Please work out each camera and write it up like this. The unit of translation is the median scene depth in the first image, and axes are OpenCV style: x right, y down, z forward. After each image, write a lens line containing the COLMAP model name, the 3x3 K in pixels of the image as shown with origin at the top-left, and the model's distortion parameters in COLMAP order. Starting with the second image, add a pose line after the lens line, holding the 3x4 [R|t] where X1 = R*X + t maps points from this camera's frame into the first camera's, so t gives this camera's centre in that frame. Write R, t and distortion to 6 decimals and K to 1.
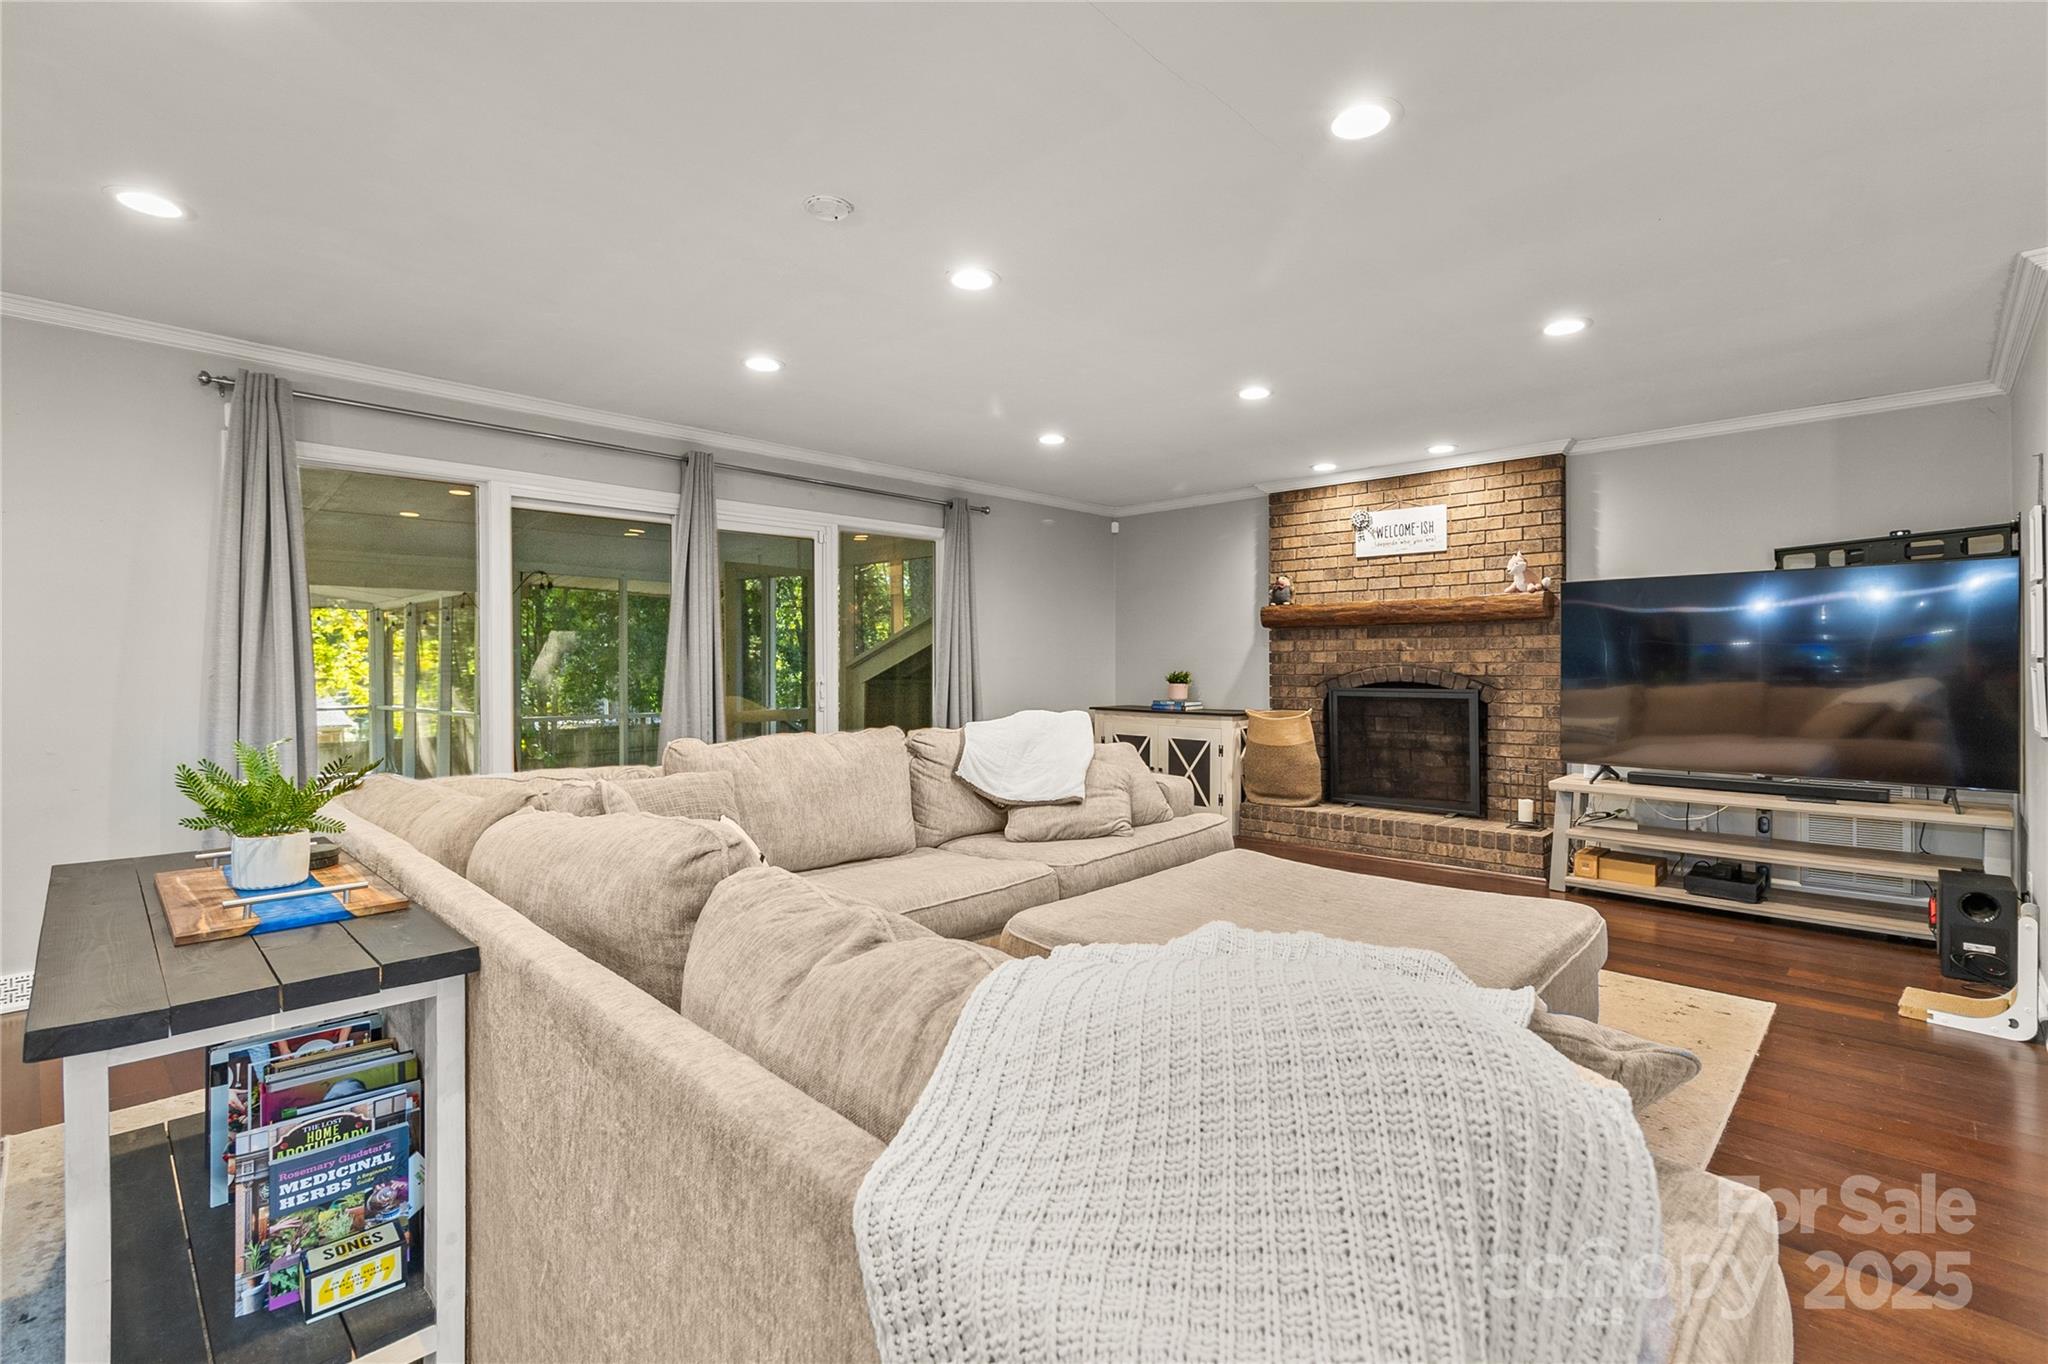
lens RADIAL K [[942.1, 0, 1025.3], [0, 942.1, 673.7], [0, 0, 1]] dist [-0.001496, 0.002007]
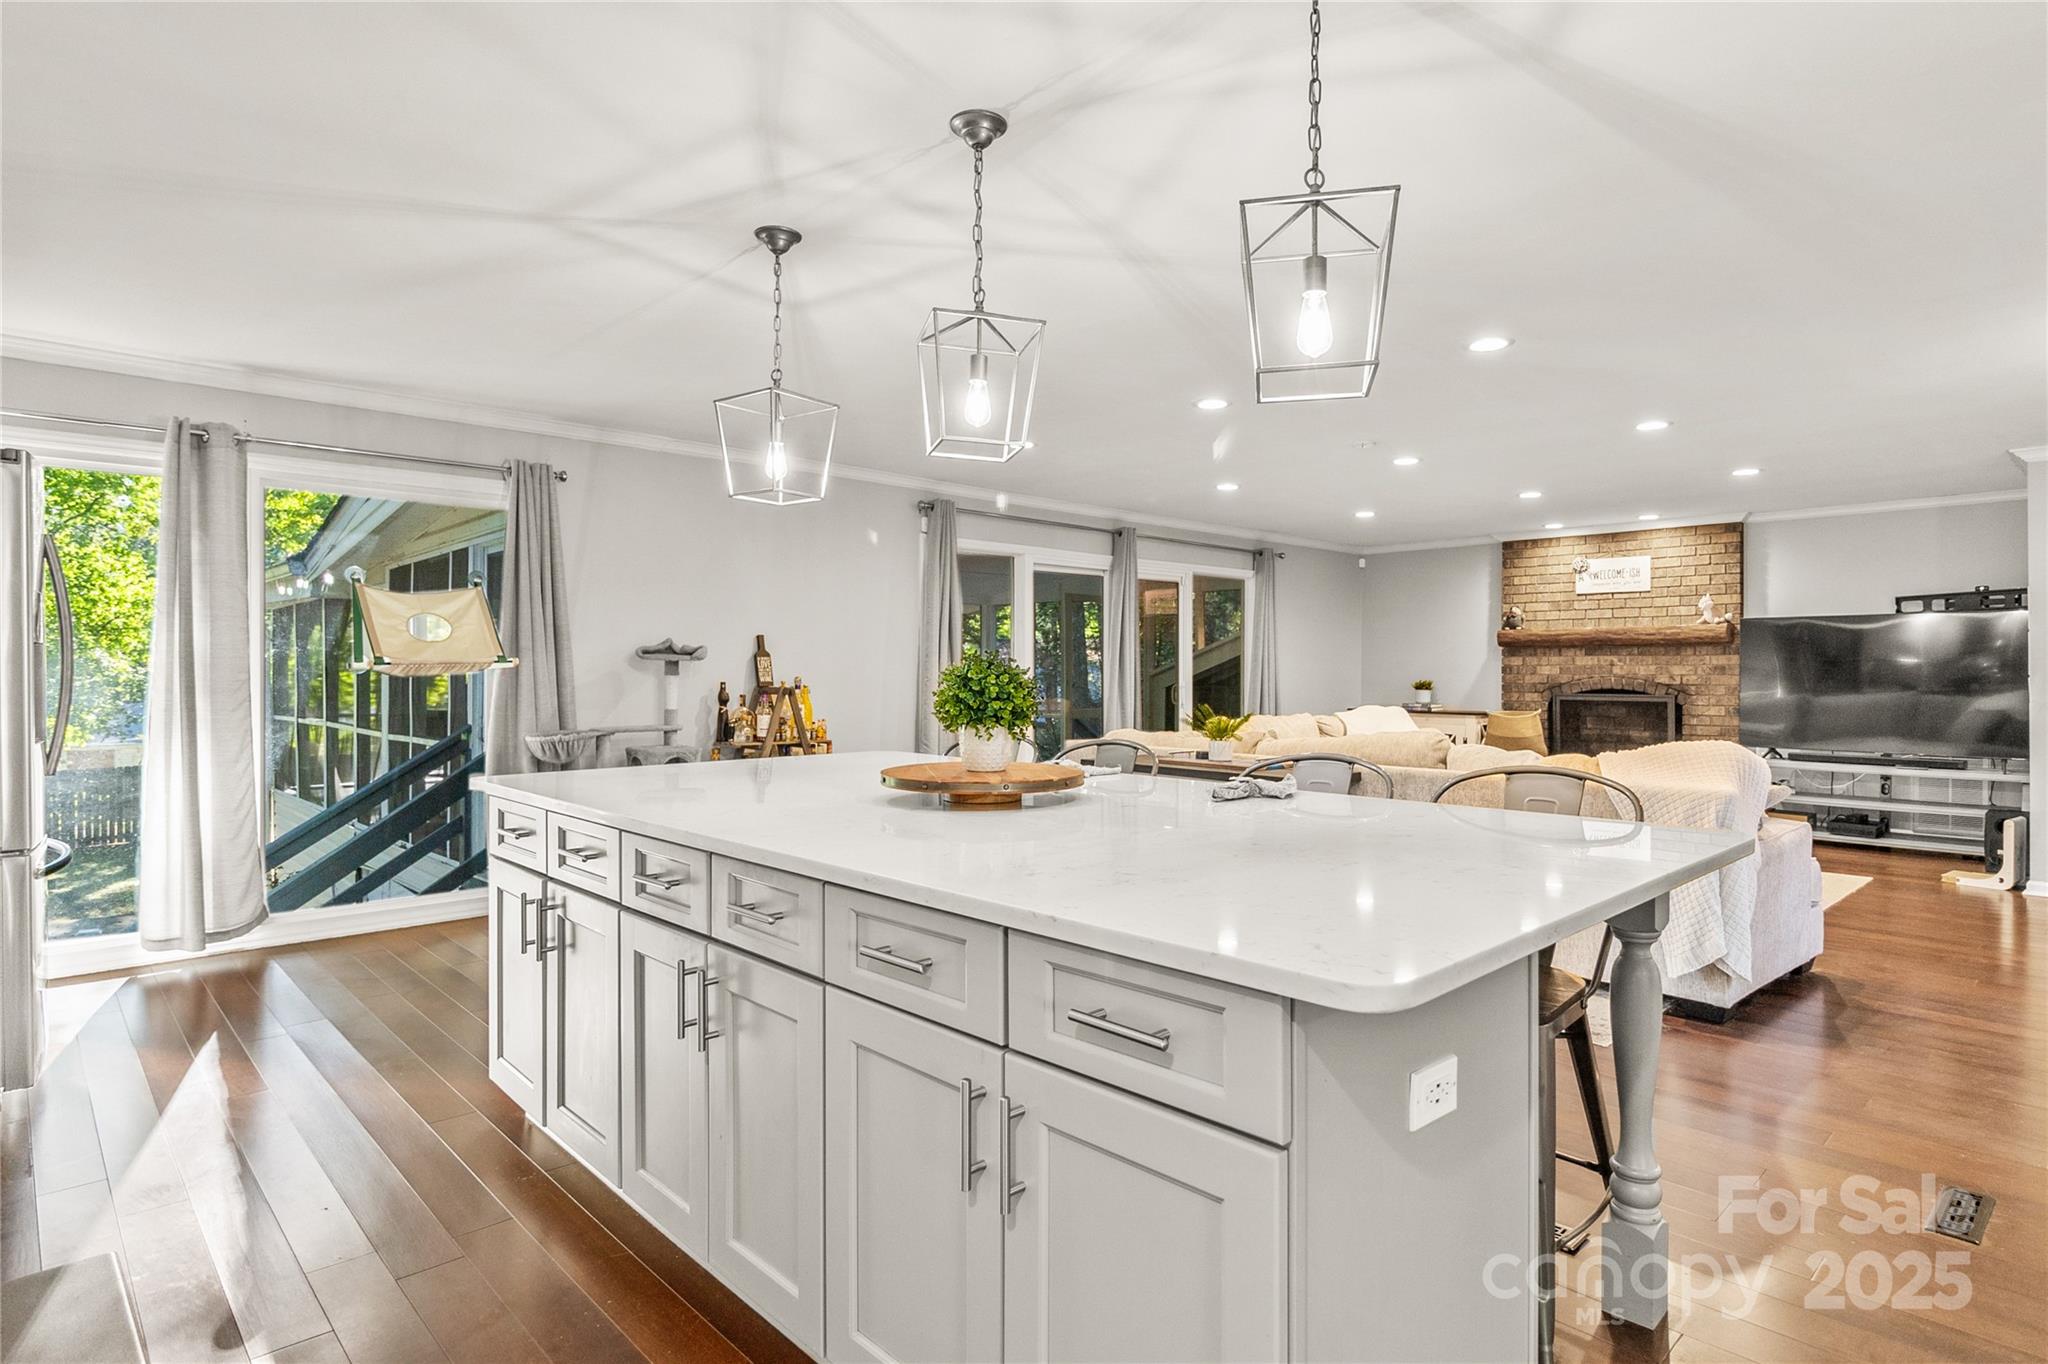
lens RADIAL K [[1094.5, 0, 1020.4], [0, 1094.5, 684.1], [0, 0, 1]] dist [-0.001268, 0.000193]
pose [[0.998399, 0.005890, -0.056260, -0.393621], [-0.005891, 0.999983, 0.000140, 0.007149], [0.056260, 0.000191, 0.998416, -0.660505]]
